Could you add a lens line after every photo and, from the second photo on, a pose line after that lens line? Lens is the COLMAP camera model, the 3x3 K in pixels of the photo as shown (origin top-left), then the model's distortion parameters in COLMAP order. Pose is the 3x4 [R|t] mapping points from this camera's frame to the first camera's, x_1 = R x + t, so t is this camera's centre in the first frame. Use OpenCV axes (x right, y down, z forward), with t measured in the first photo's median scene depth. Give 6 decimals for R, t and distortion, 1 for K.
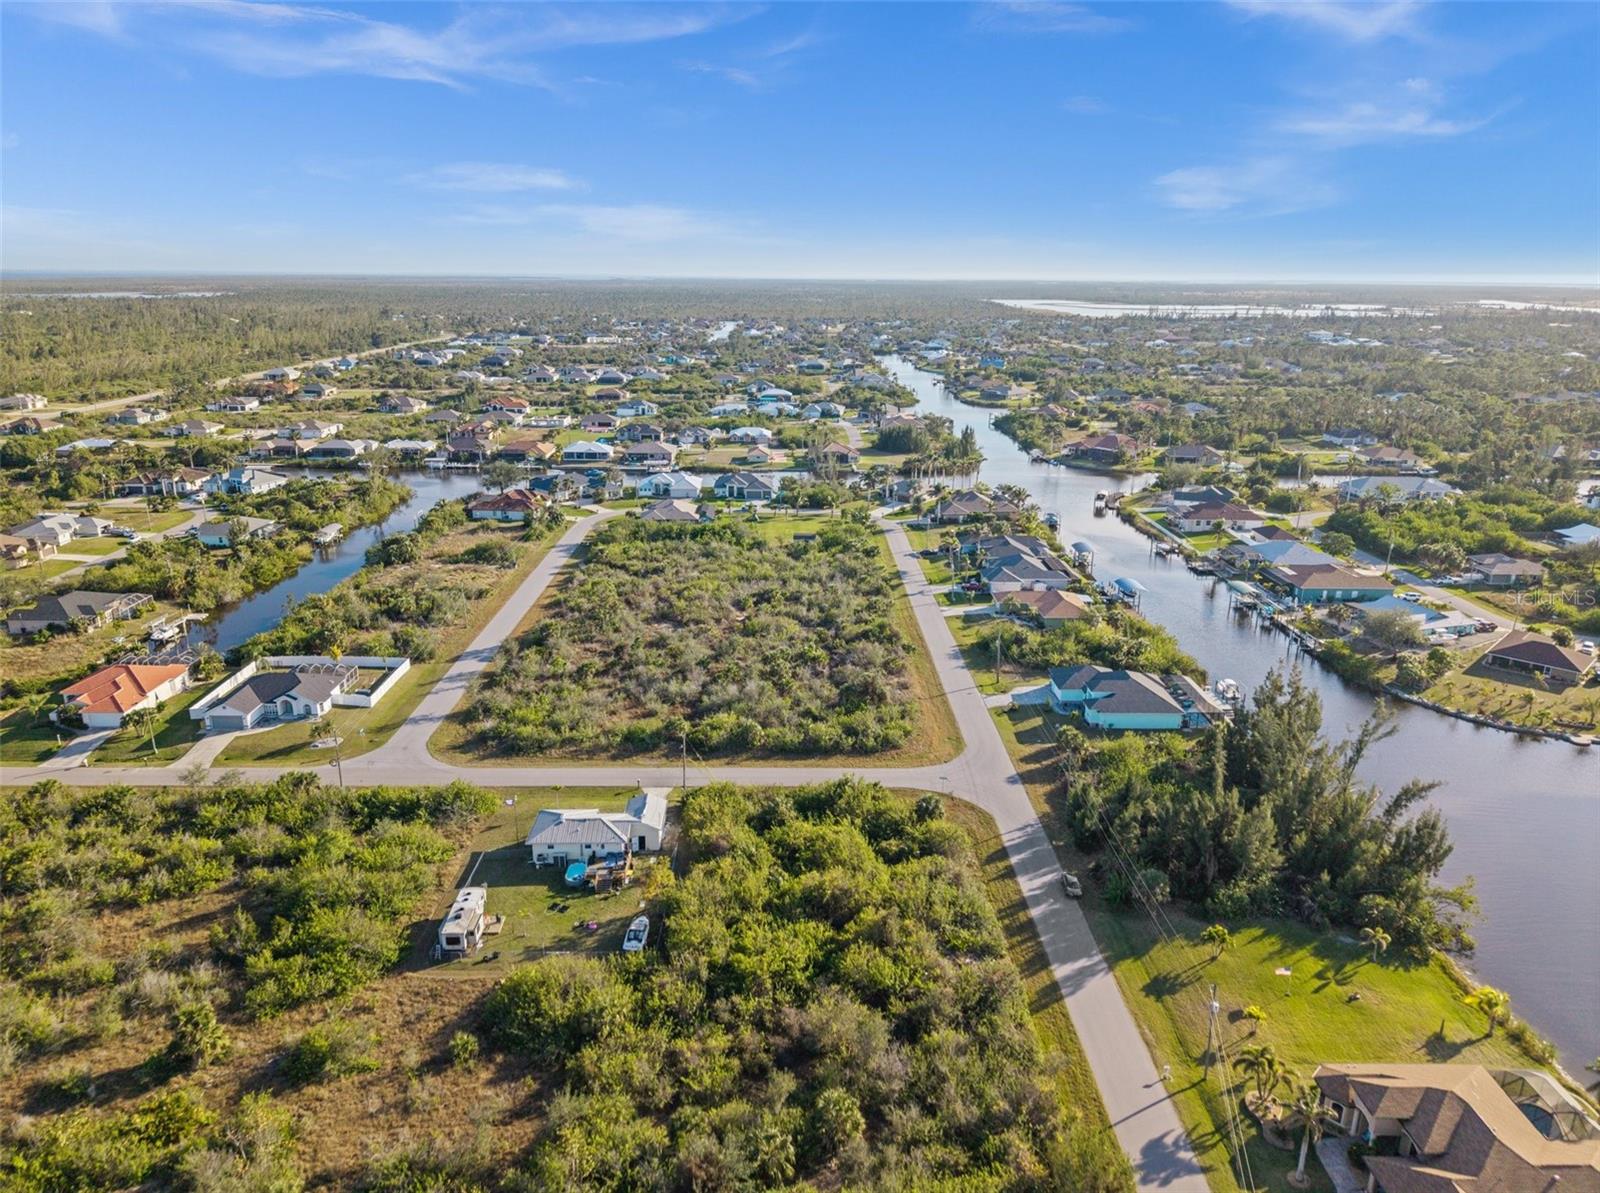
lens RADIAL K [[1079.5, 0, 800.0], [0, 1079.5, 596.5], [0, 0, 1]] dist [0.028408, -0.000420]
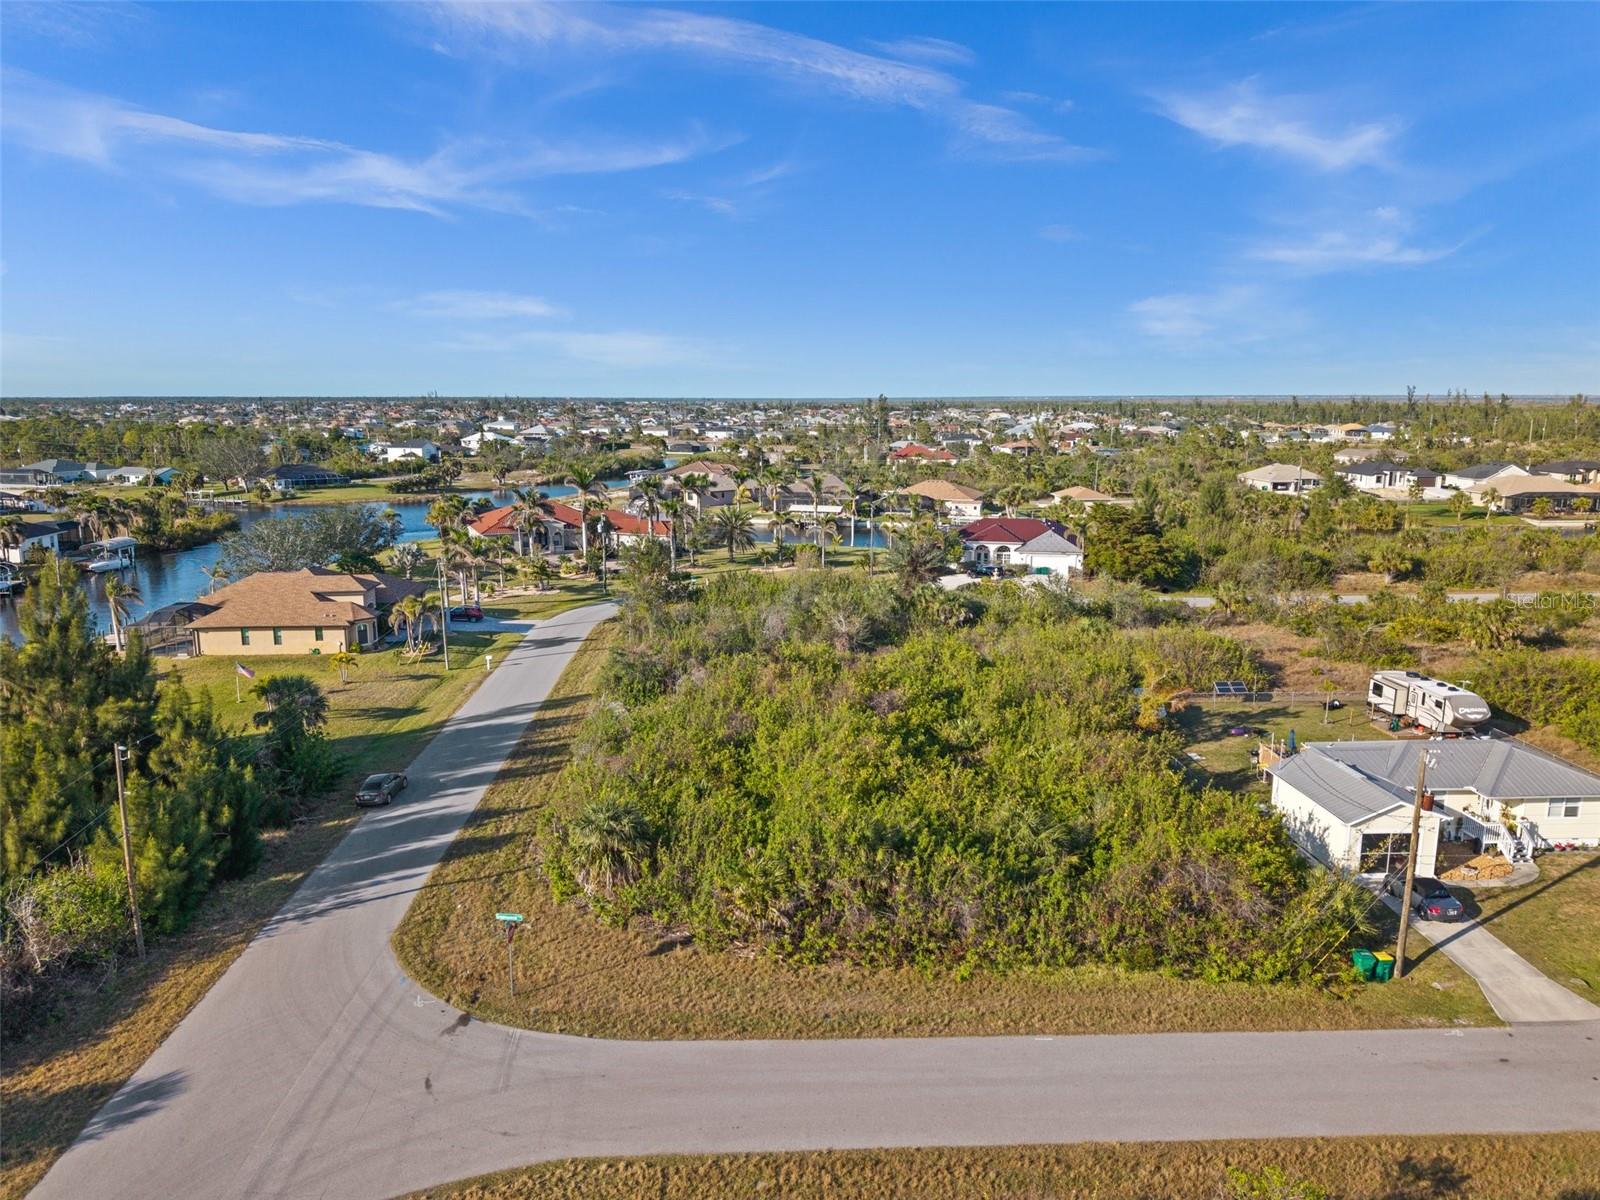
lens RADIAL K [[1094.8, 0, 800.0], [0, 1094.8, 600.0], [0, 0, 1]] dist [0.006607, -0.039315]
pose [[-0.999093, -0.000083, -0.042582, 0.064596], [-0.019640, 0.888174, 0.459087, -0.034624], [0.037782, 0.459507, -0.887370, 1.132606]]
